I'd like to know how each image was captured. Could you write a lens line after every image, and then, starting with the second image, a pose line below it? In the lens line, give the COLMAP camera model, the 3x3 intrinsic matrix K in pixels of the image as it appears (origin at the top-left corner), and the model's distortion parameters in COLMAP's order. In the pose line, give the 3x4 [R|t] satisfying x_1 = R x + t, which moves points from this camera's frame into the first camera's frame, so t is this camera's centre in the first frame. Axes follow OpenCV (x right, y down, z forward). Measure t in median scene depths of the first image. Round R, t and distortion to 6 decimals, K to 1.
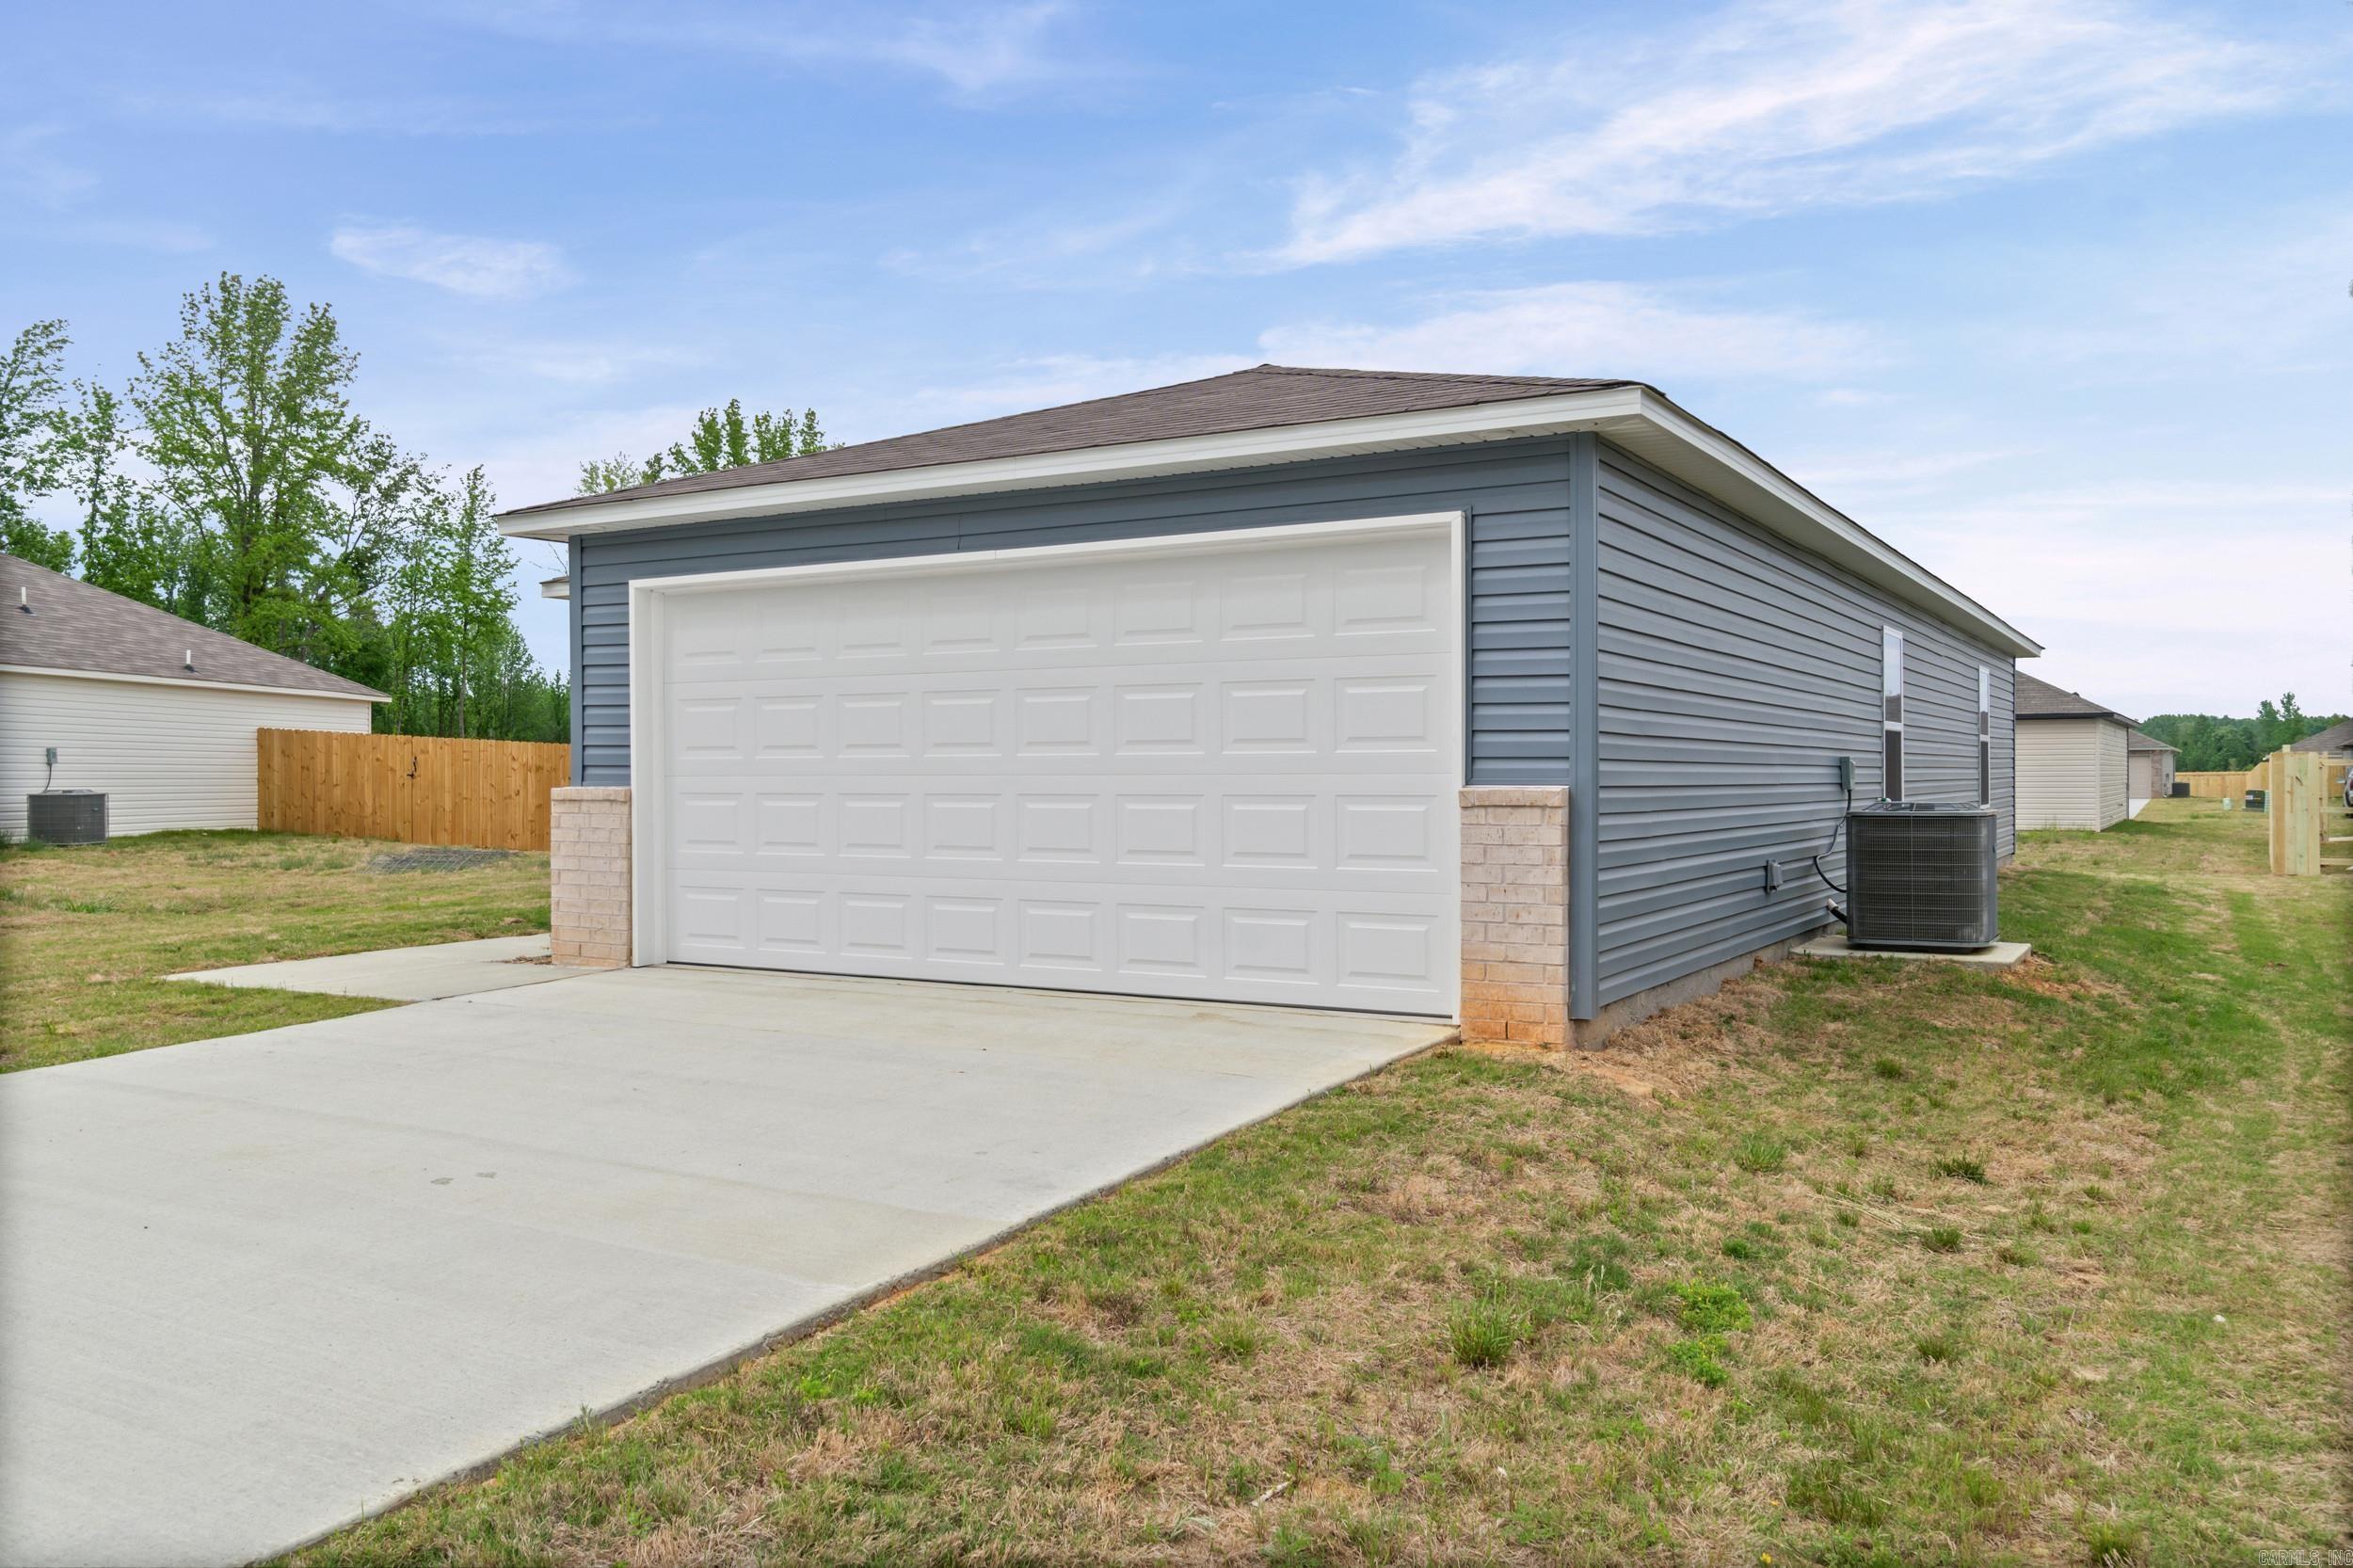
lens RADIAL K [[1815.6, 0, 1176.8], [0, 1815.6, 760.0], [0, 0, 1]] dist [0.010678, -0.007588]
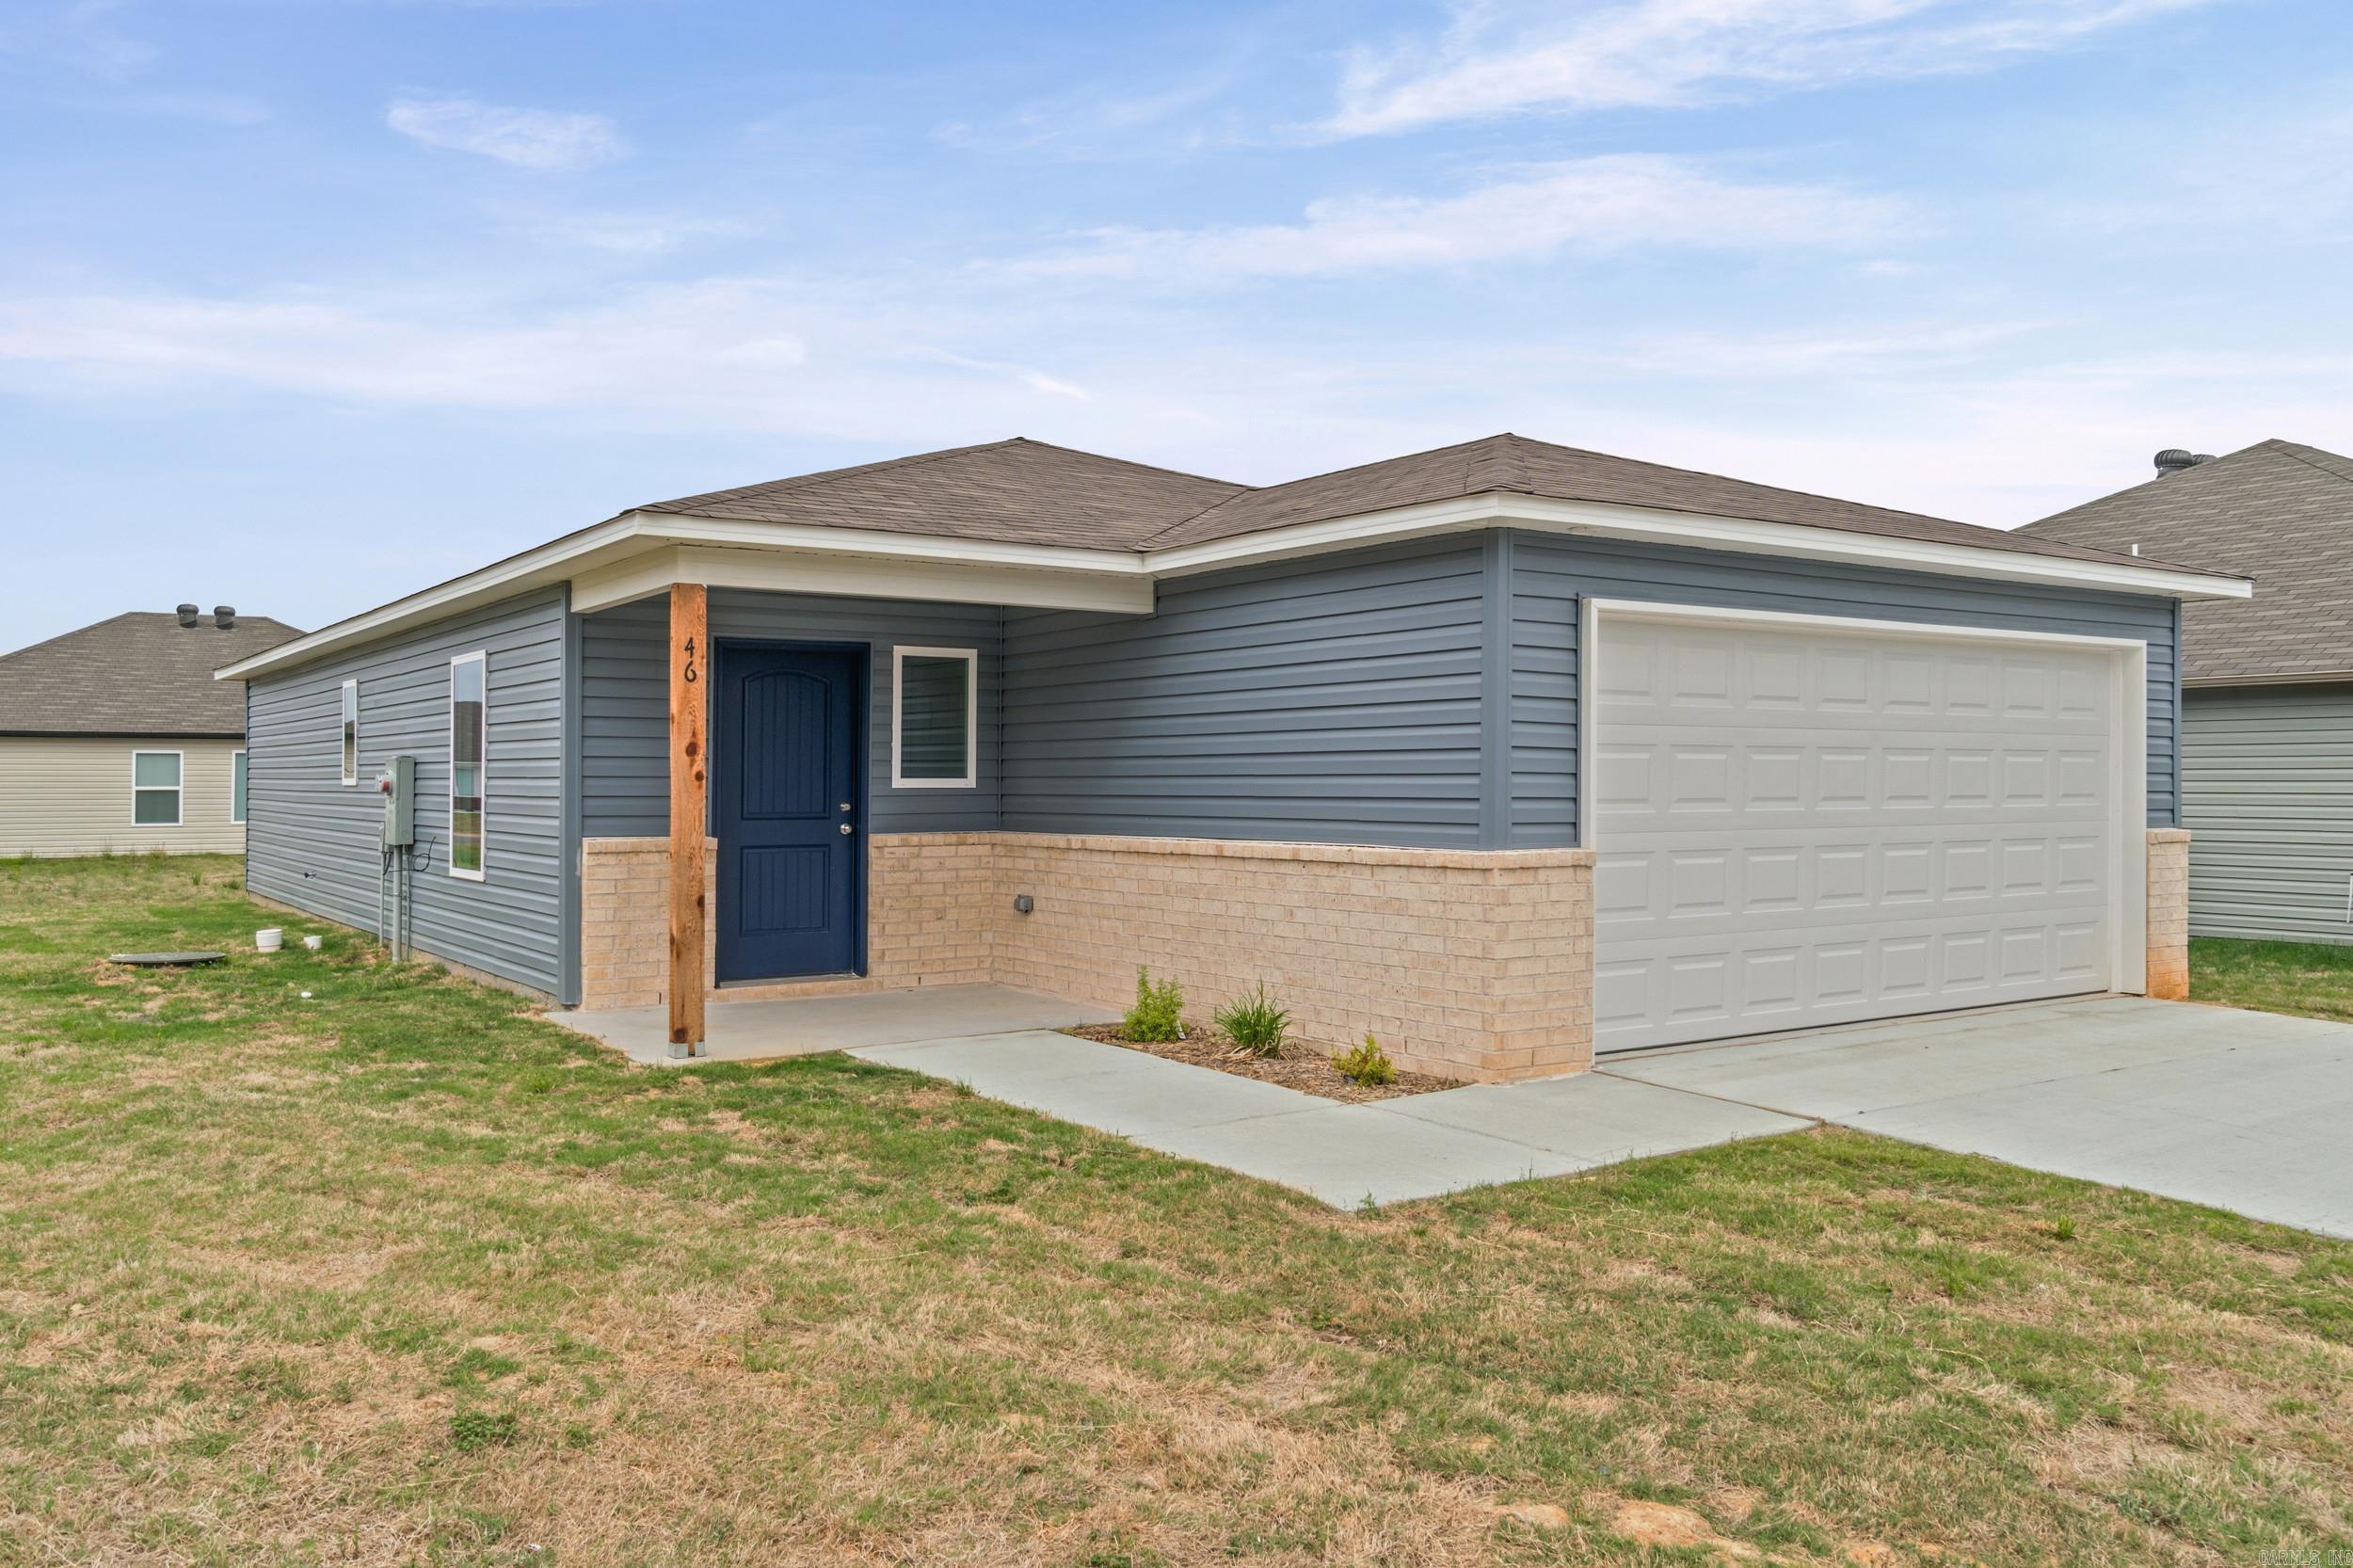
lens RADIAL K [[1815.6, 0, 1176.5], [0, 1815.6, 803.9], [0, 0, 1]] dist [0.010678, -0.007588]
pose [[0.422278, -0.009175, 0.906420, -1.124586], [-0.008585, 0.999863, 0.014120, -0.015539], [-0.906426, -0.013744, 0.422142, 0.821365]]
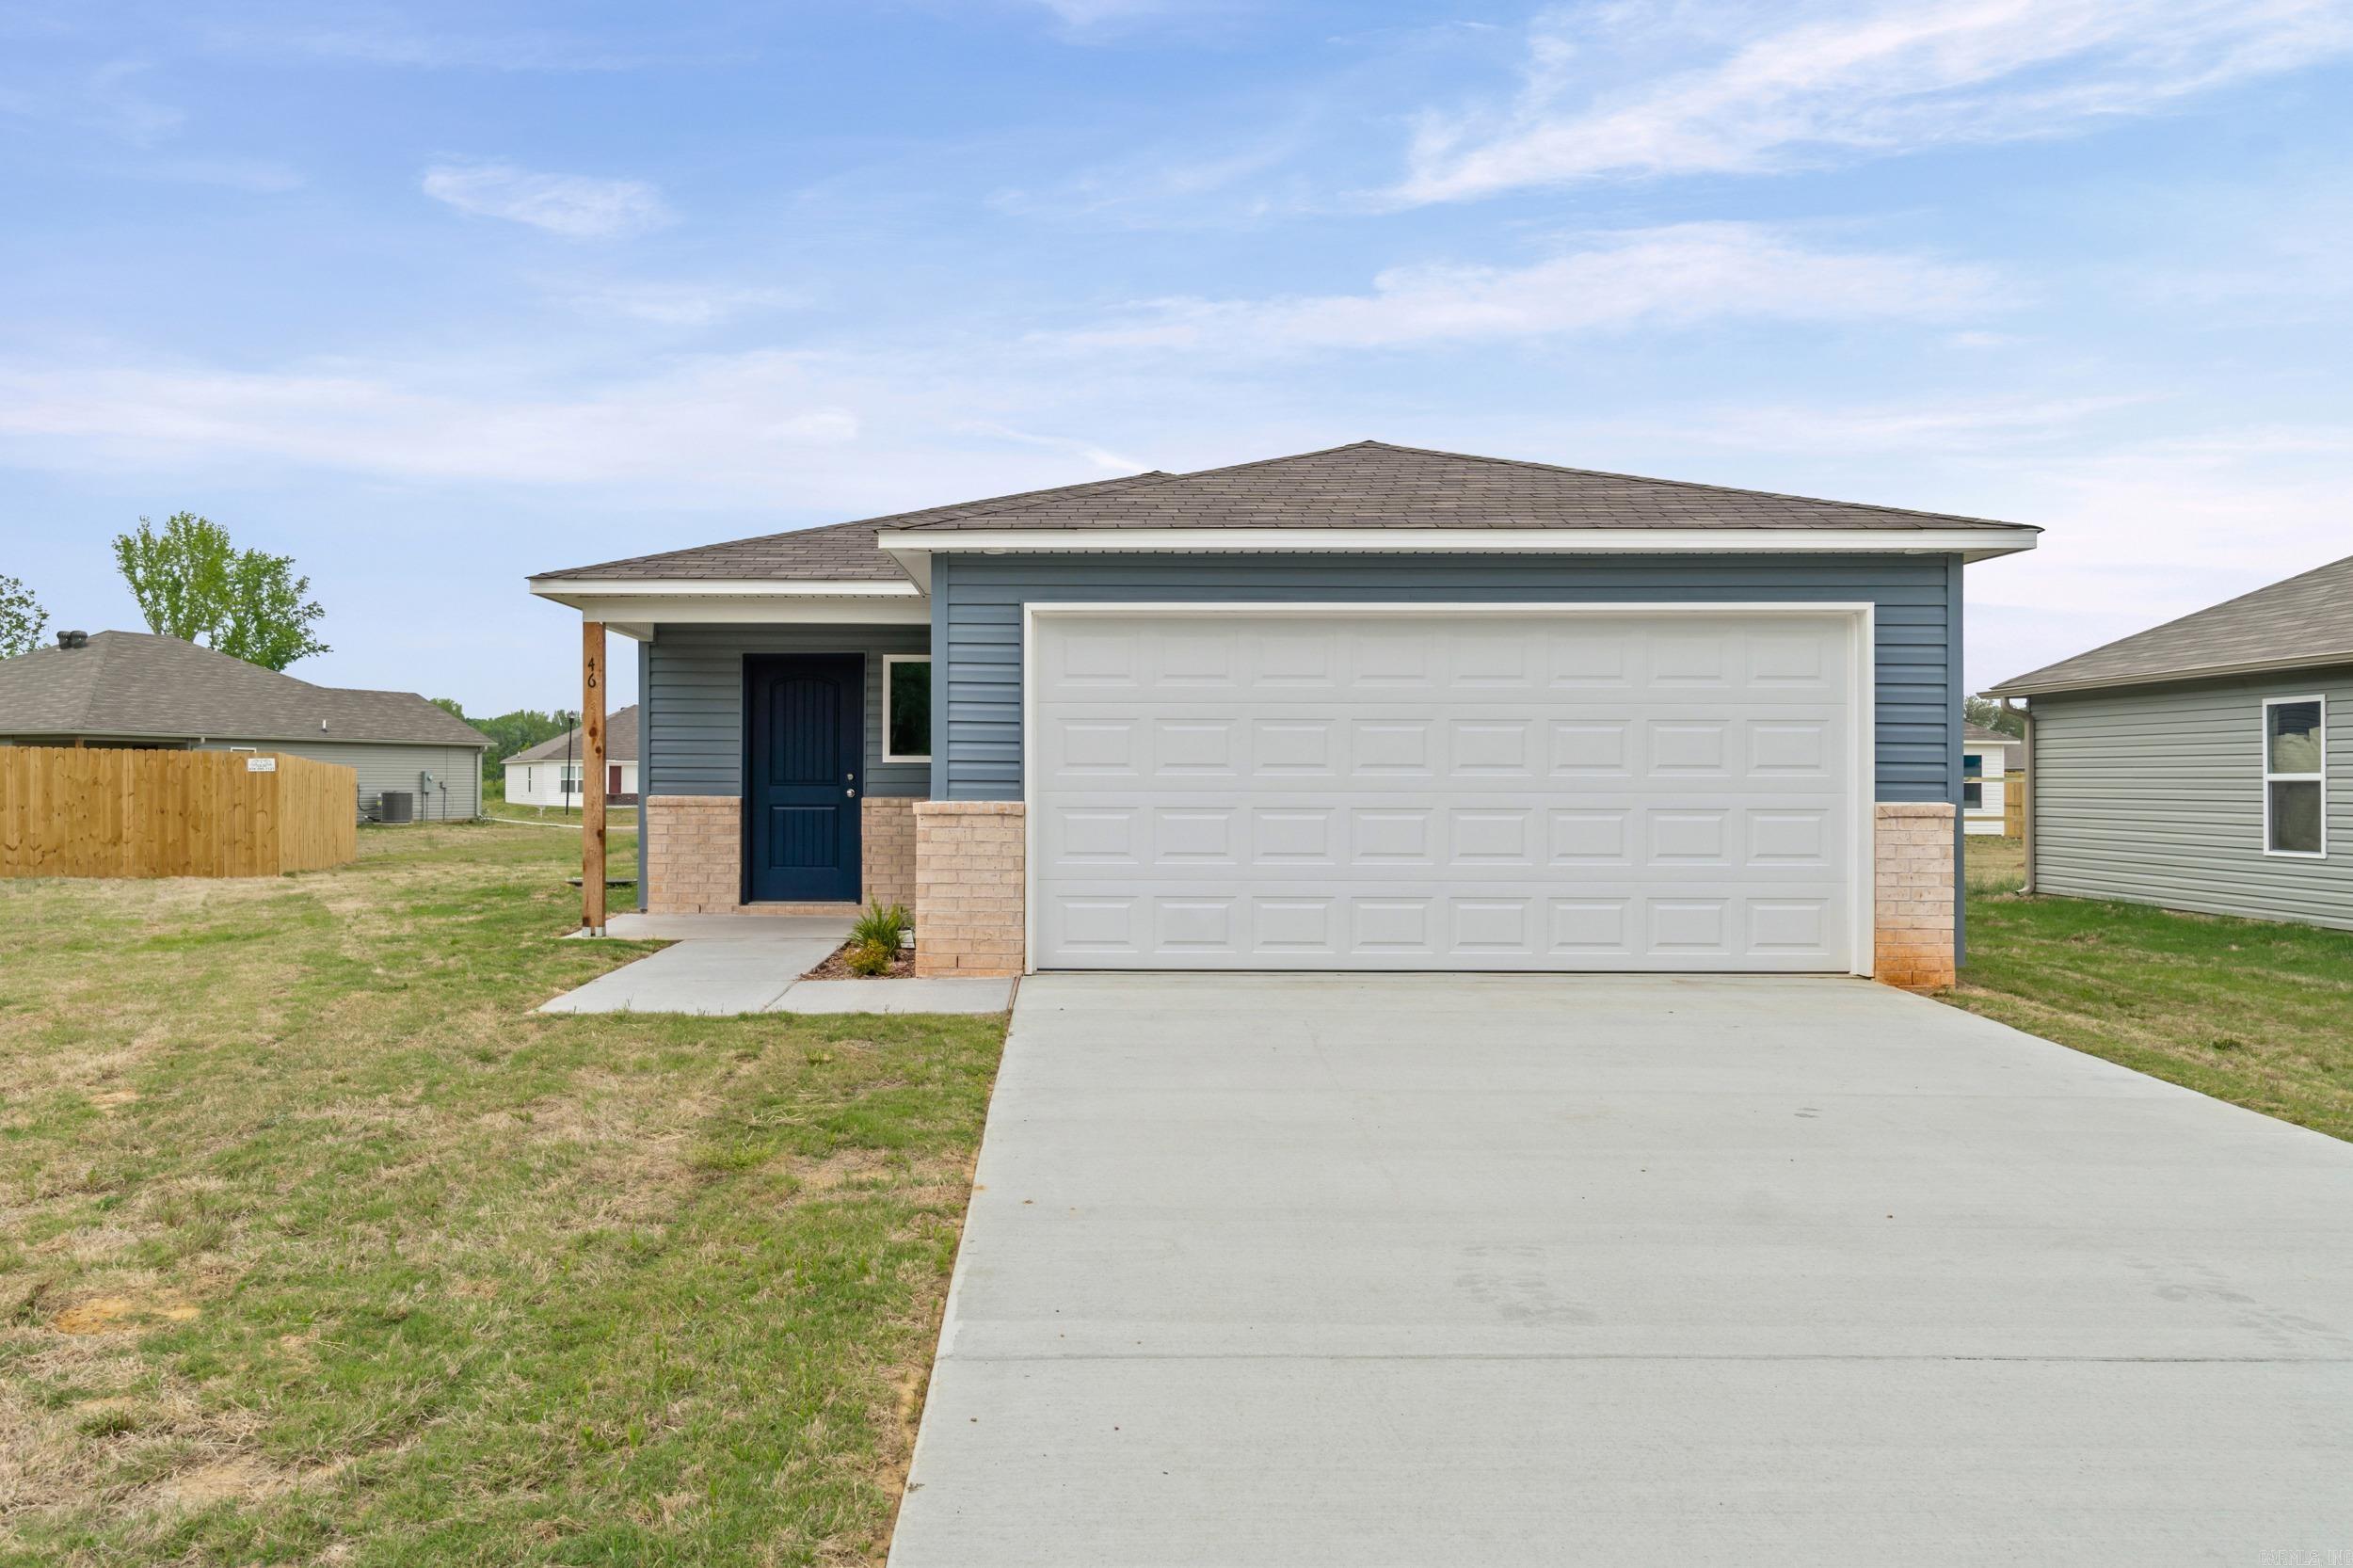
lens RADIAL K [[1815.6, 0, 1114.1], [0, 1815.6, 801.3], [0, 0, 1]] dist [0.010678, -0.007588]
pose [[0.854900, 0.000266, 0.518793, -0.791683], [-0.010187, 0.999816, 0.016273, -0.002617], [-0.518693, -0.019197, 0.854745, 0.090634]]
